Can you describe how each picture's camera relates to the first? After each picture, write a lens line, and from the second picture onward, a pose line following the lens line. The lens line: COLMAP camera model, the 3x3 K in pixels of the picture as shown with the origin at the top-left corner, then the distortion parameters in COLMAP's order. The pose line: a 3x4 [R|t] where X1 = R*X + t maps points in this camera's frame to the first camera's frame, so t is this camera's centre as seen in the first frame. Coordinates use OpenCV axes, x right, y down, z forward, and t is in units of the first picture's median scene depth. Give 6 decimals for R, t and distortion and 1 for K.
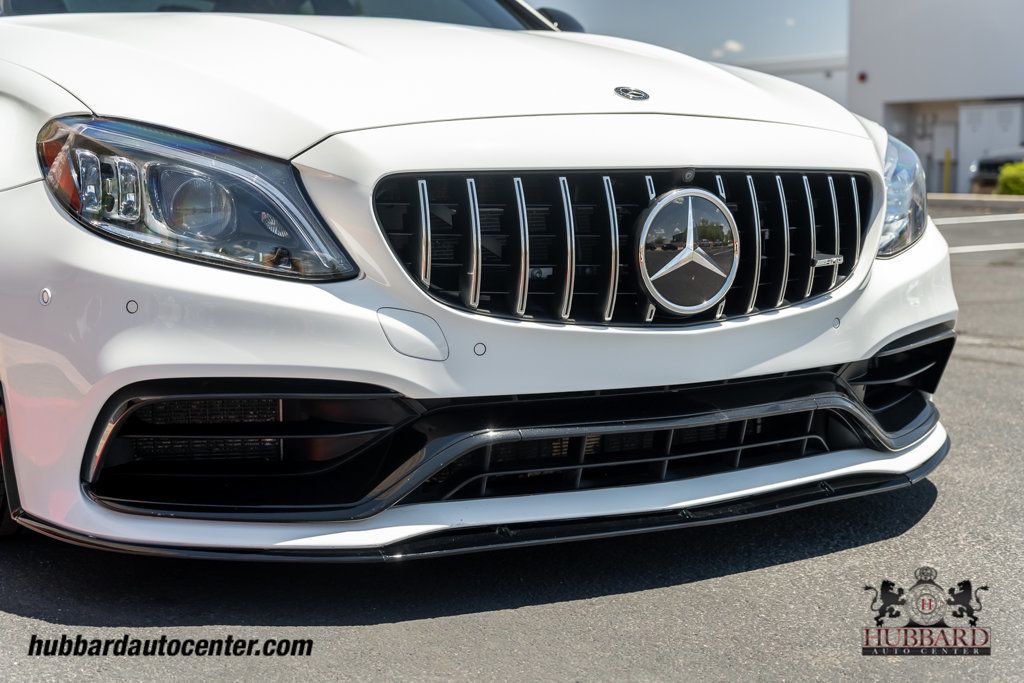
lens RADIAL K [[1421.9, 0, 512.0], [0, 1421.9, 341.5], [0, 0, 1]] dist [-0.077698, 0.022371]
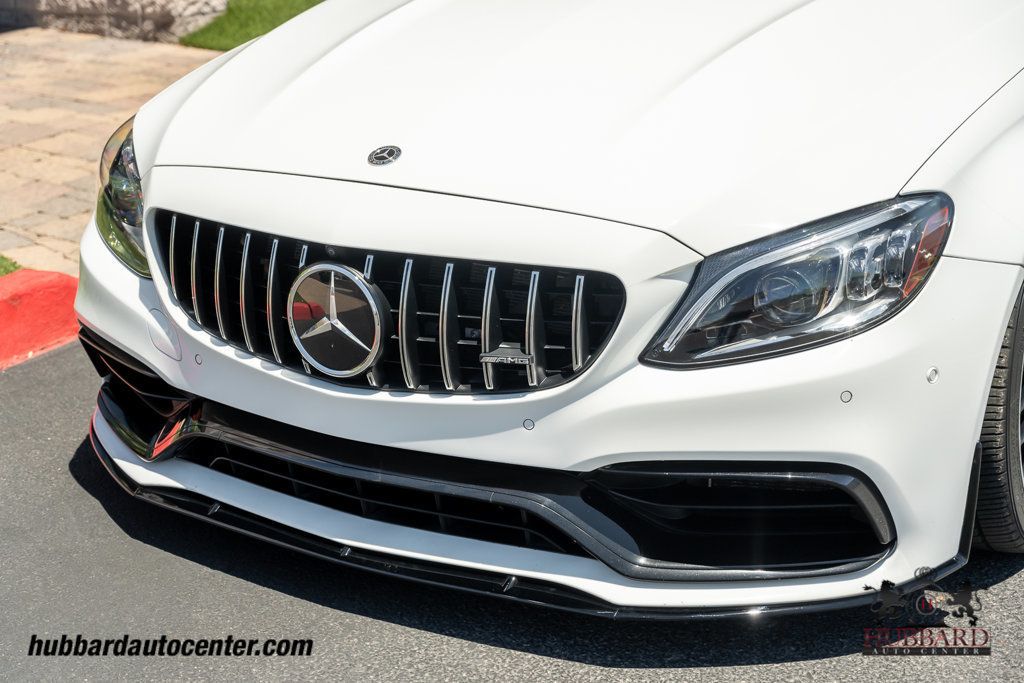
lens RADIAL K [[1781.0, 0, 512.0], [0, 1781.0, 341.5], [0, 0, 1]] dist [-0.047741, -0.001065]
pose [[0.507097, 0.261638, -0.821217, 1.314689], [-0.103400, 0.964397, 0.243406, -0.393208], [0.855664, -0.038516, 0.516096, 0.426642]]
